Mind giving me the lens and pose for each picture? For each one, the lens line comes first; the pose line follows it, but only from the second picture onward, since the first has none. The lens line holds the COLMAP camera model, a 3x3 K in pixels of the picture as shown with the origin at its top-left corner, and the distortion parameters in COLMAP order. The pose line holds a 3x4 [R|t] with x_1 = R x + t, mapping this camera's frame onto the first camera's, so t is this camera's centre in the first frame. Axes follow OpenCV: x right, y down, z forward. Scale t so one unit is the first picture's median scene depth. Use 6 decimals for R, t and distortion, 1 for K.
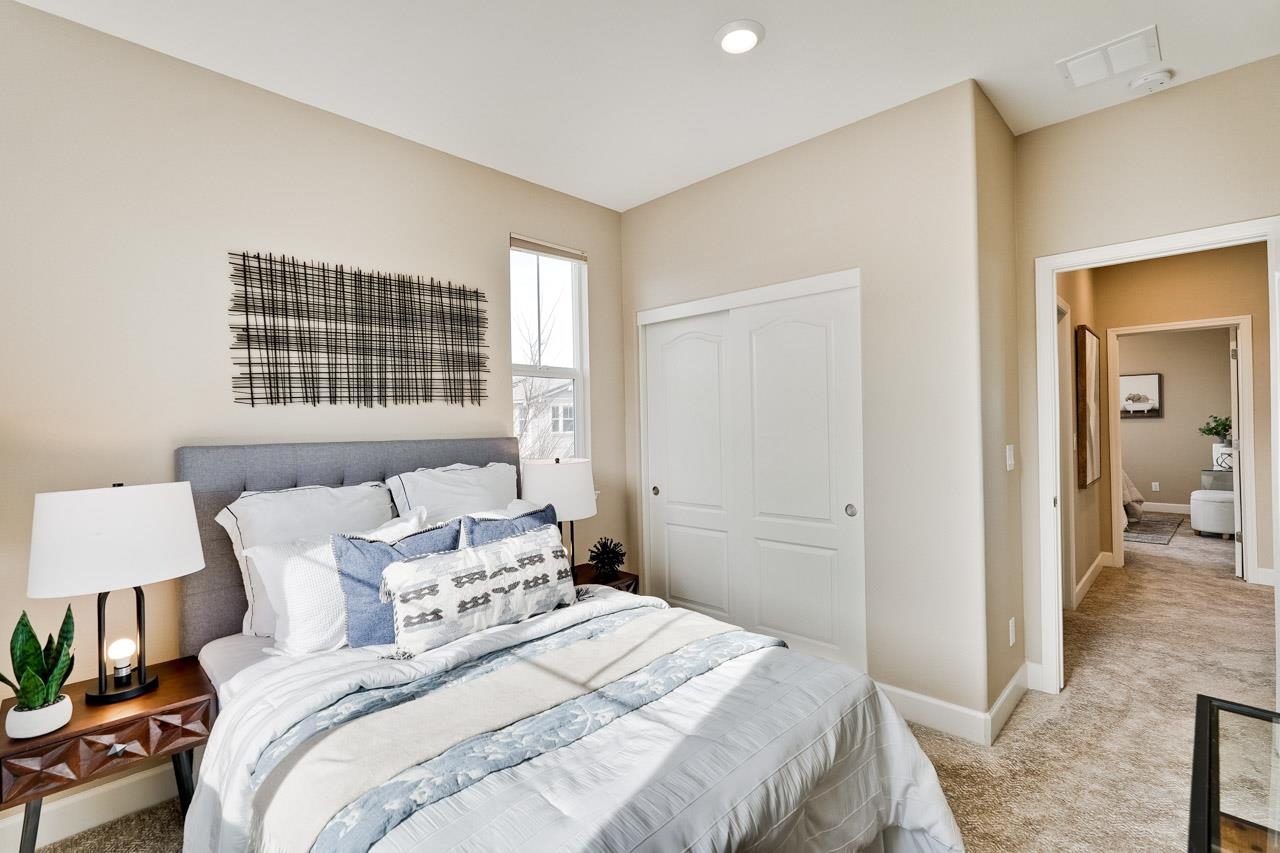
lens RADIAL K [[590.5, 0, 641.5], [0, 590.5, 419.3], [0, 0, 1]] dist [-0.003440, -0.000020]
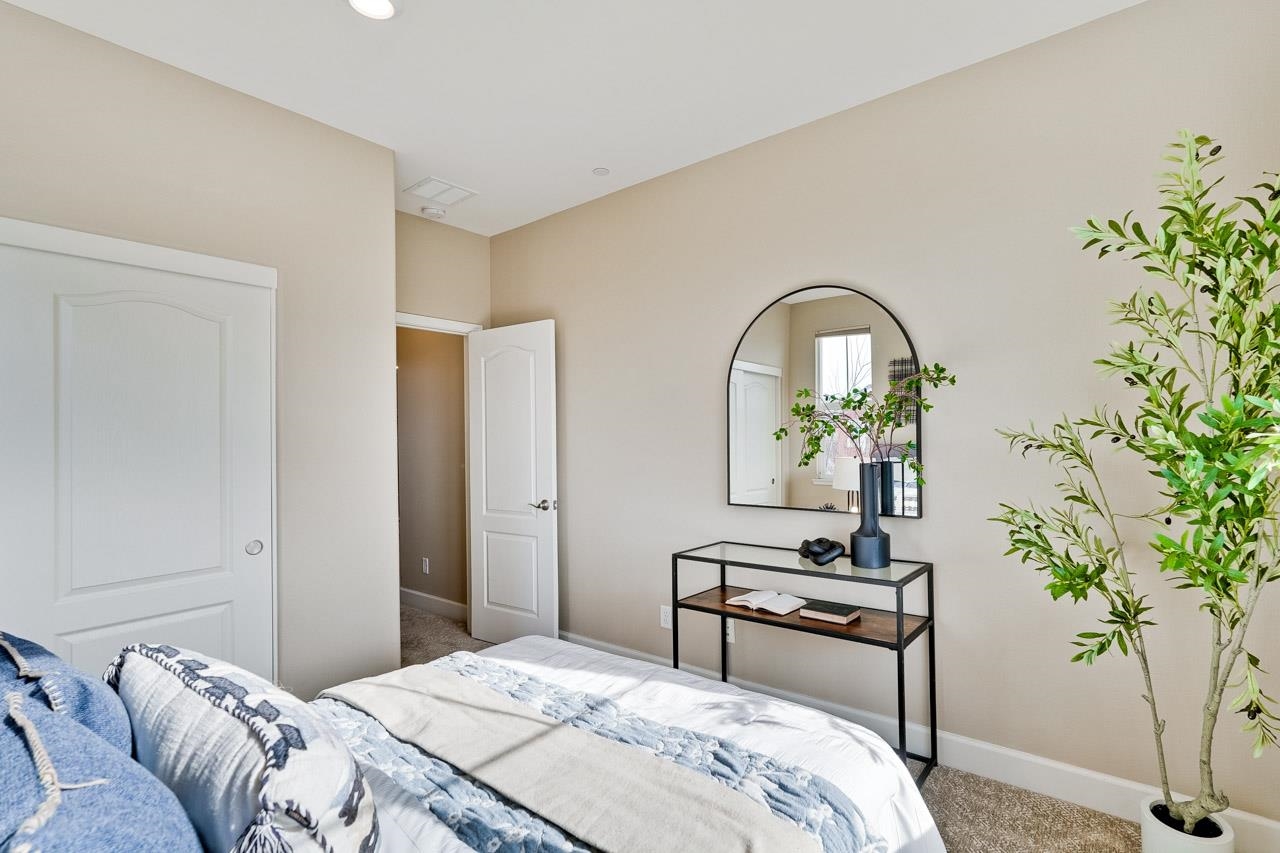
lens RADIAL K [[605.0, 0, 647.7], [0, 605.0, 432.5], [0, 0, 1]] dist [0.002158, 0.000370]
pose [[-0.098871, 0.034448, 0.994504, -0.976984], [0.011515, 0.999373, -0.033472, 0.042199], [-0.995034, 0.008142, -0.099206, 0.902360]]
